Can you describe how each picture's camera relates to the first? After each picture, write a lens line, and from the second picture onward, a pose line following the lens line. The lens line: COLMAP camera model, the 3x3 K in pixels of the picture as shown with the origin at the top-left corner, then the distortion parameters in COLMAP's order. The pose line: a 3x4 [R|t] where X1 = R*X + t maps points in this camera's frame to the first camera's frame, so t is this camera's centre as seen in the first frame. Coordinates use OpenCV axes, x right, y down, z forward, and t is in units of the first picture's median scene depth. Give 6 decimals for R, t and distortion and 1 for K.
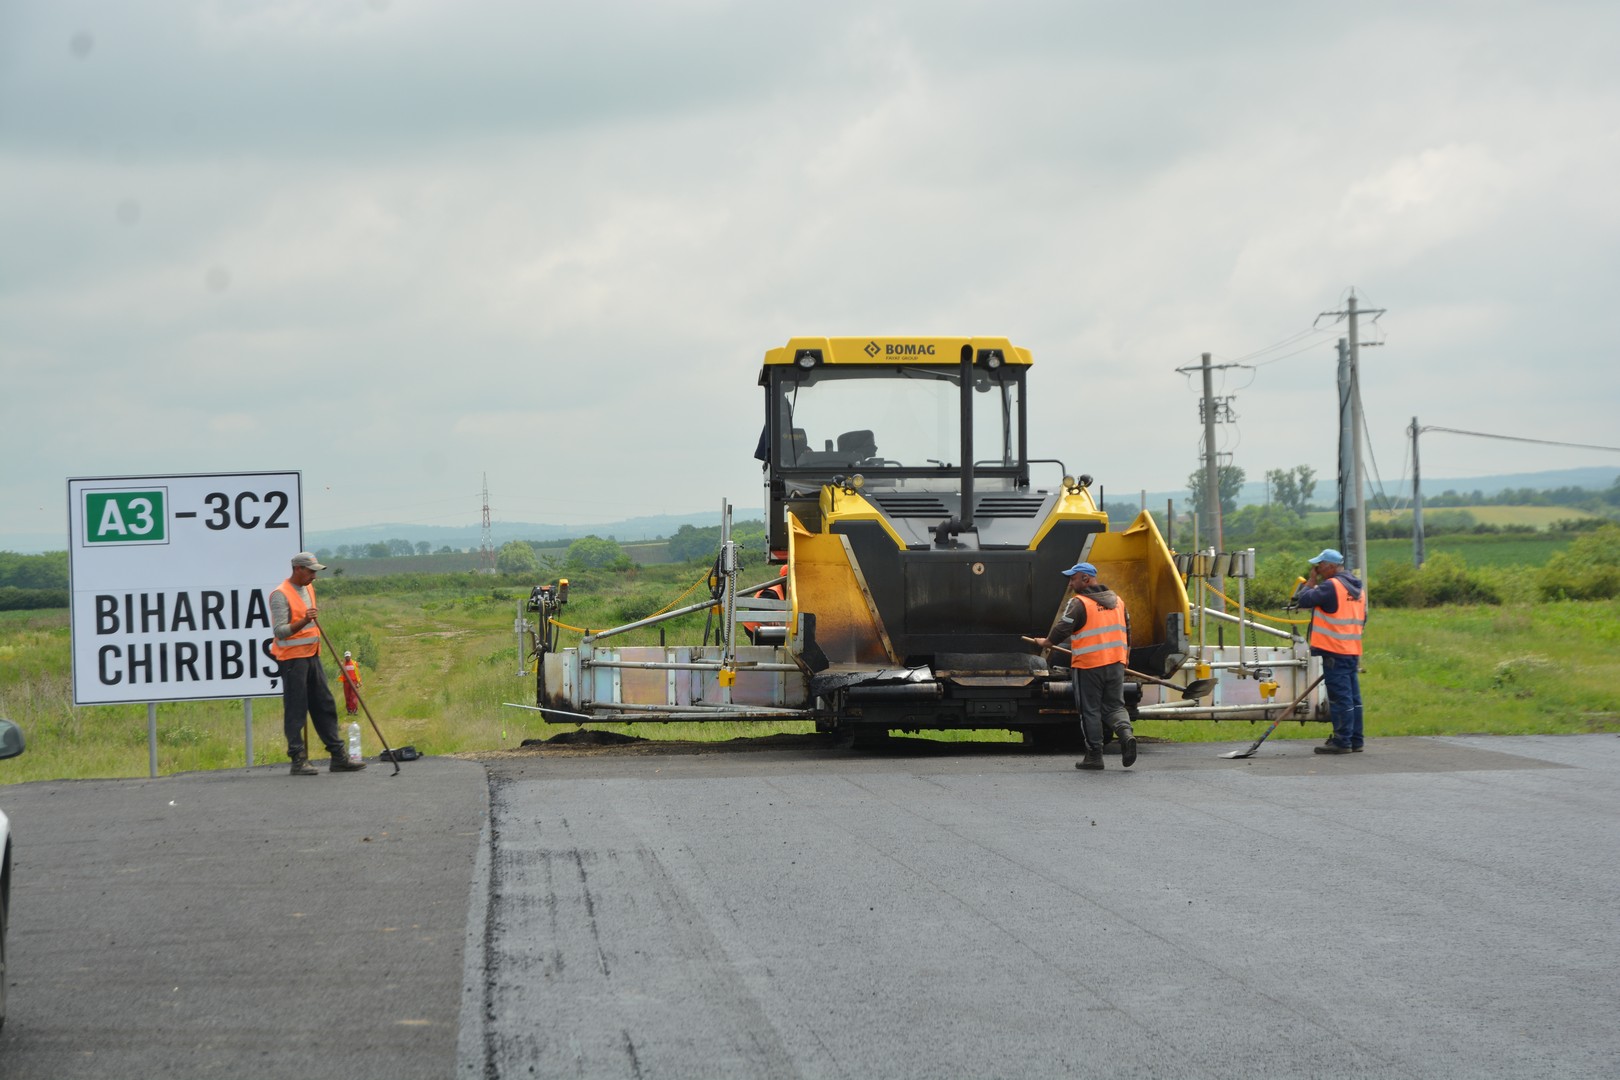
lens RADIAL K [[3746.5, 0, 842.0], [0, 3746.5, 481.4], [0, 0, 1]] dist [0.282432, 0.207388]
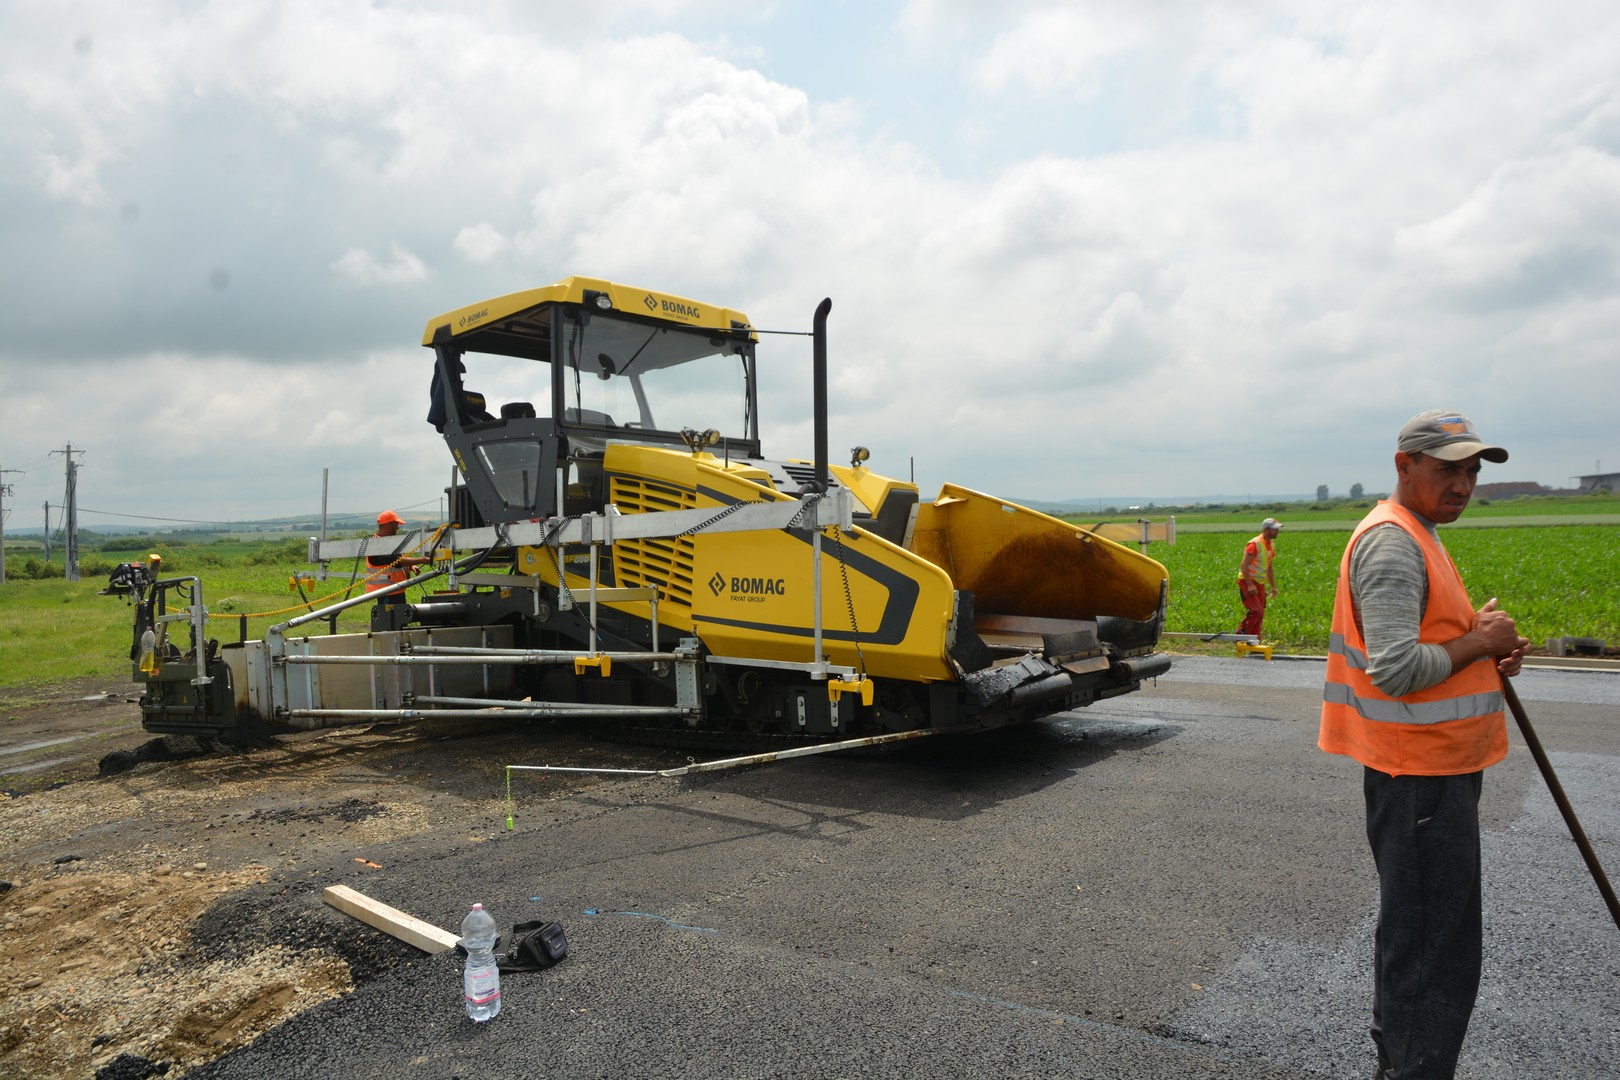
lens RADIAL K [[1111.4, 0, 815.7], [0, 1111.4, 516.1], [0, 0, 1]] dist [-0.089642, 0.001073]
pose [[0.677569, 0.021761, 0.735137, -0.163826], [-0.008019, 0.999721, -0.022202, 0.023313], [-0.735416, 0.009148, 0.677555, 0.784889]]
